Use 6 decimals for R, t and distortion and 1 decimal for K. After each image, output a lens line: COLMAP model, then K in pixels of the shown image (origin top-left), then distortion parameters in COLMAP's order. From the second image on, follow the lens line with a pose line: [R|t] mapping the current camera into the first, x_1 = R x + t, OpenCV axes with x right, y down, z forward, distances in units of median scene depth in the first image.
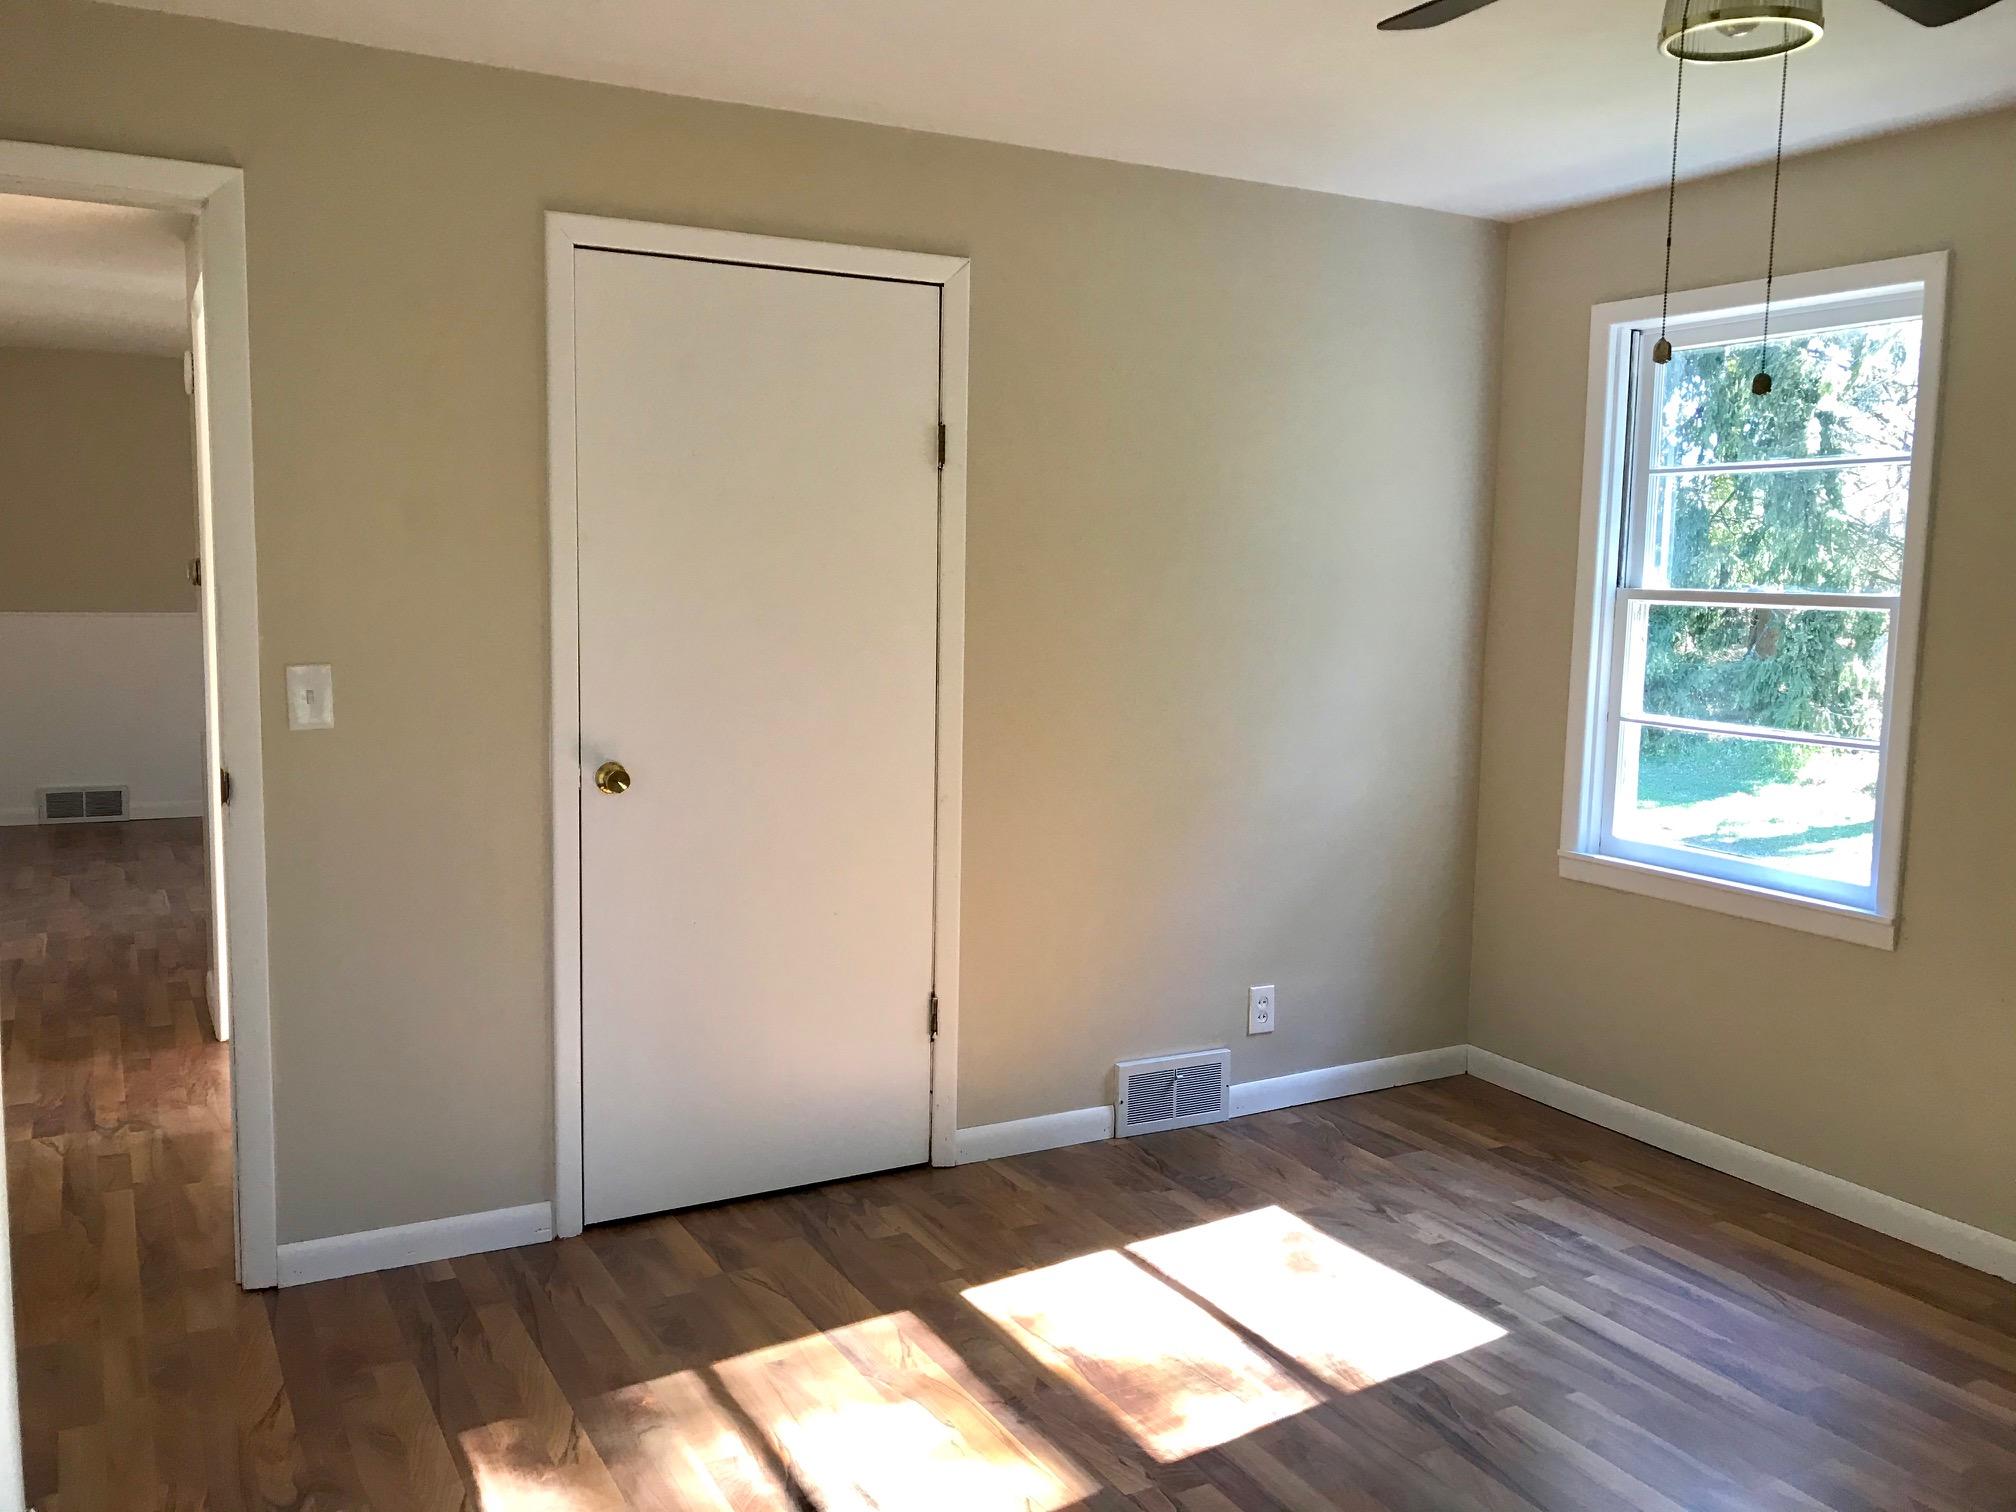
lens RADIAL K [[1666.9, 0, 1007.1], [0, 1666.9, 743.3], [0, 0, 1]] dist [0.058383, -0.101855]
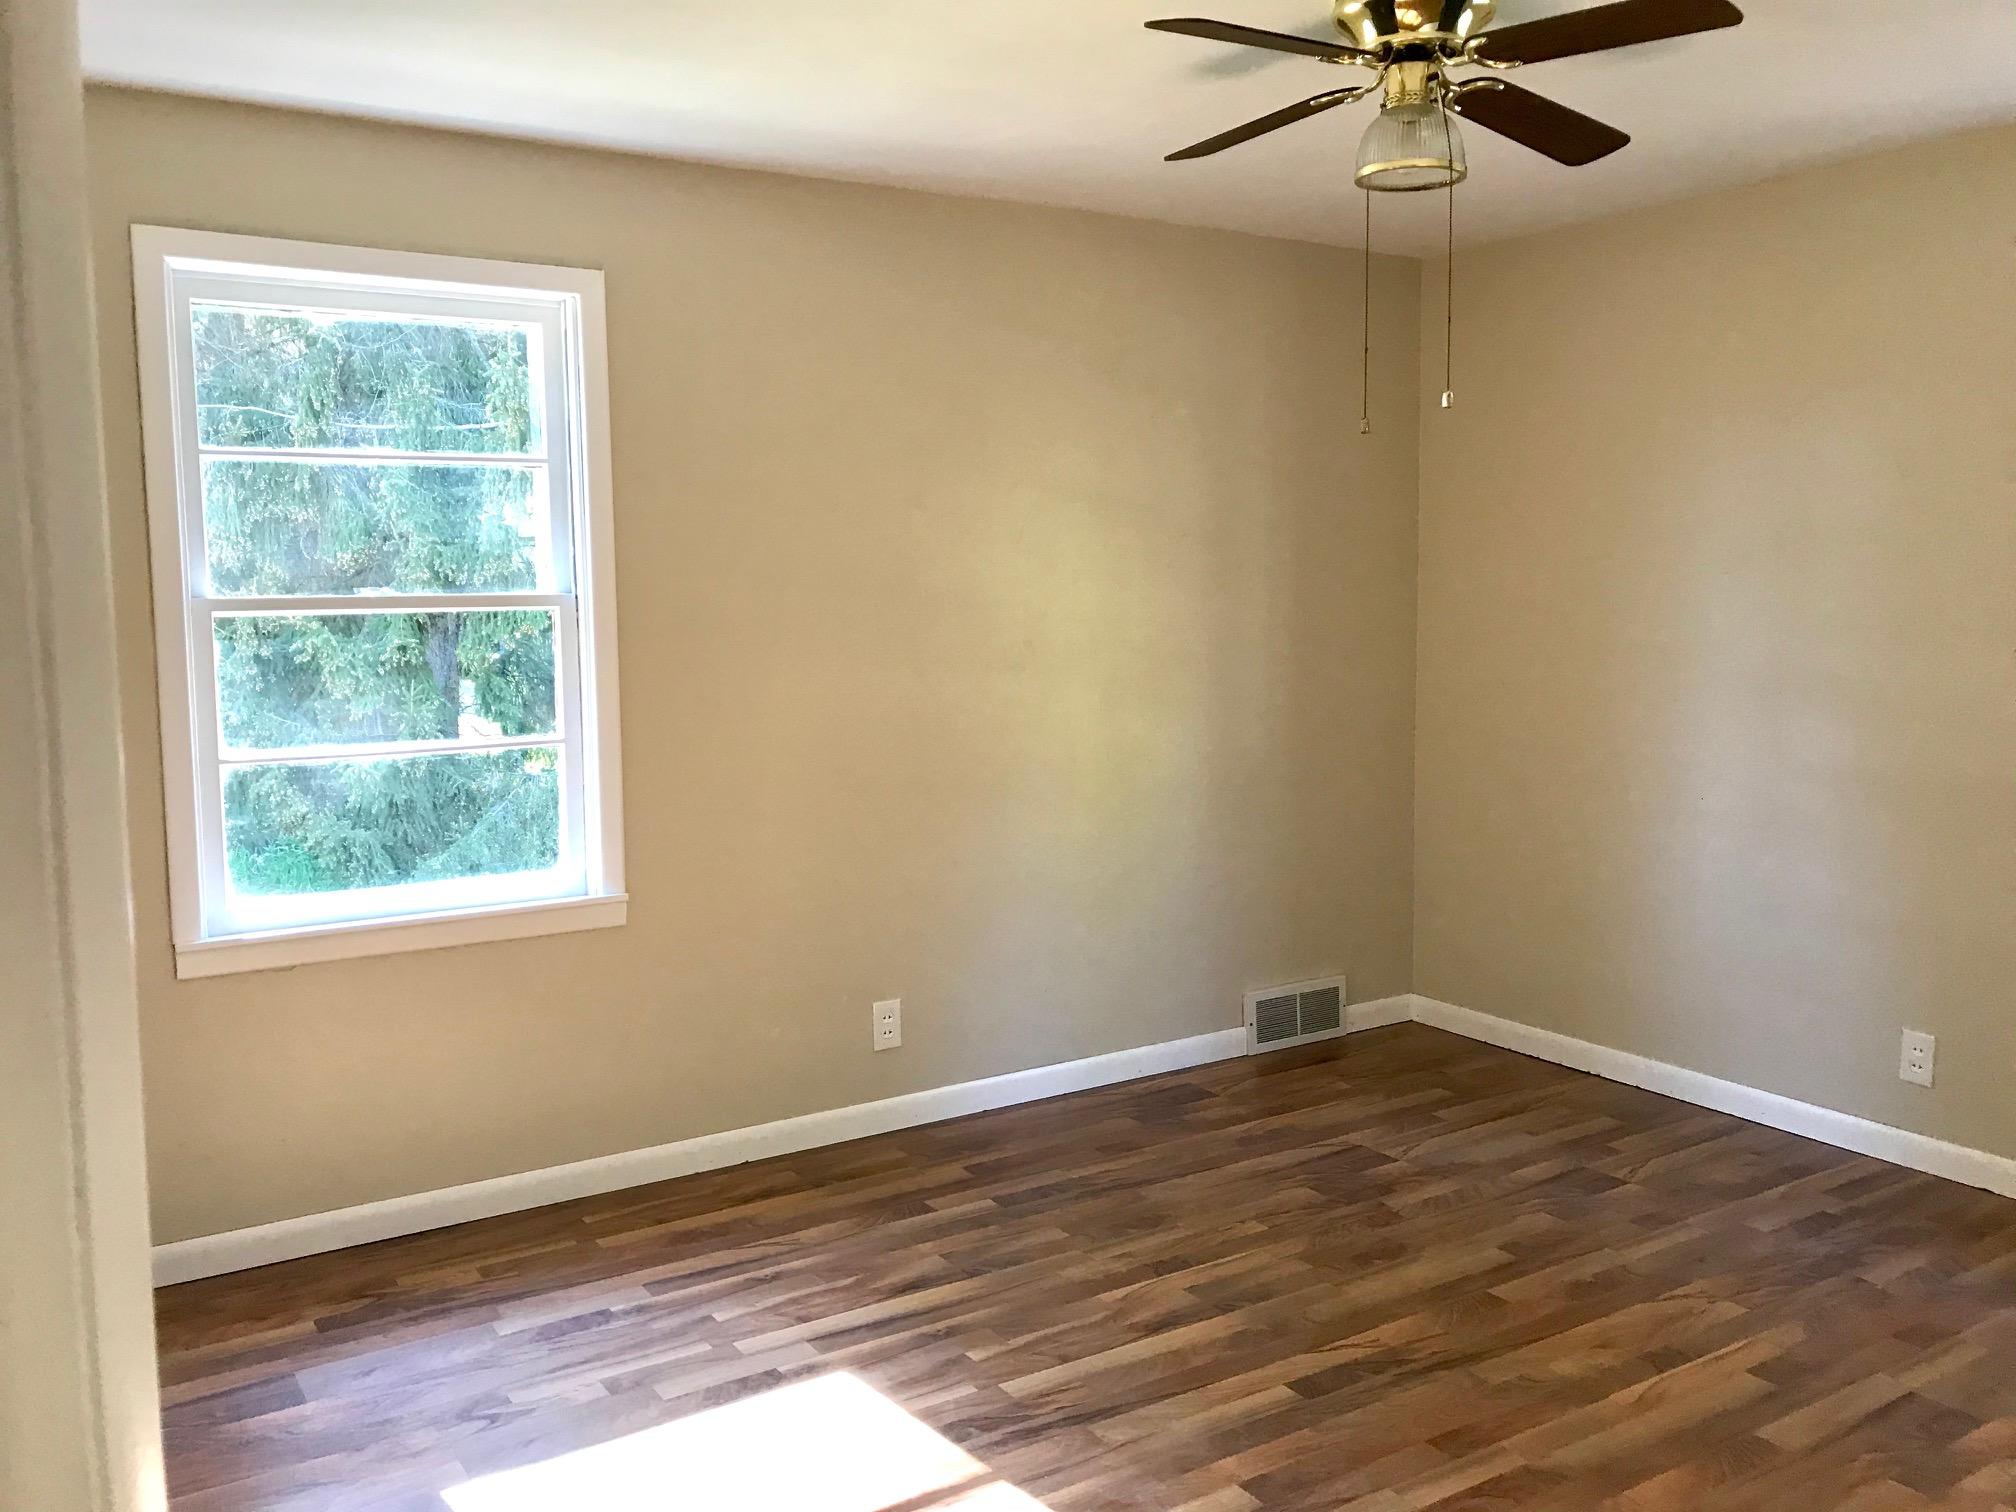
lens RADIAL K [[1666.9, 0, 1007.1], [0, 1666.9, 743.3], [0, 0, 1]] dist [0.058383, -0.101855]
pose [[-0.074755, -0.111321, 0.990969, -0.546441], [0.110866, 0.986661, 0.119200, -0.092783], [-0.991020, 0.118775, -0.061416, 0.826771]]
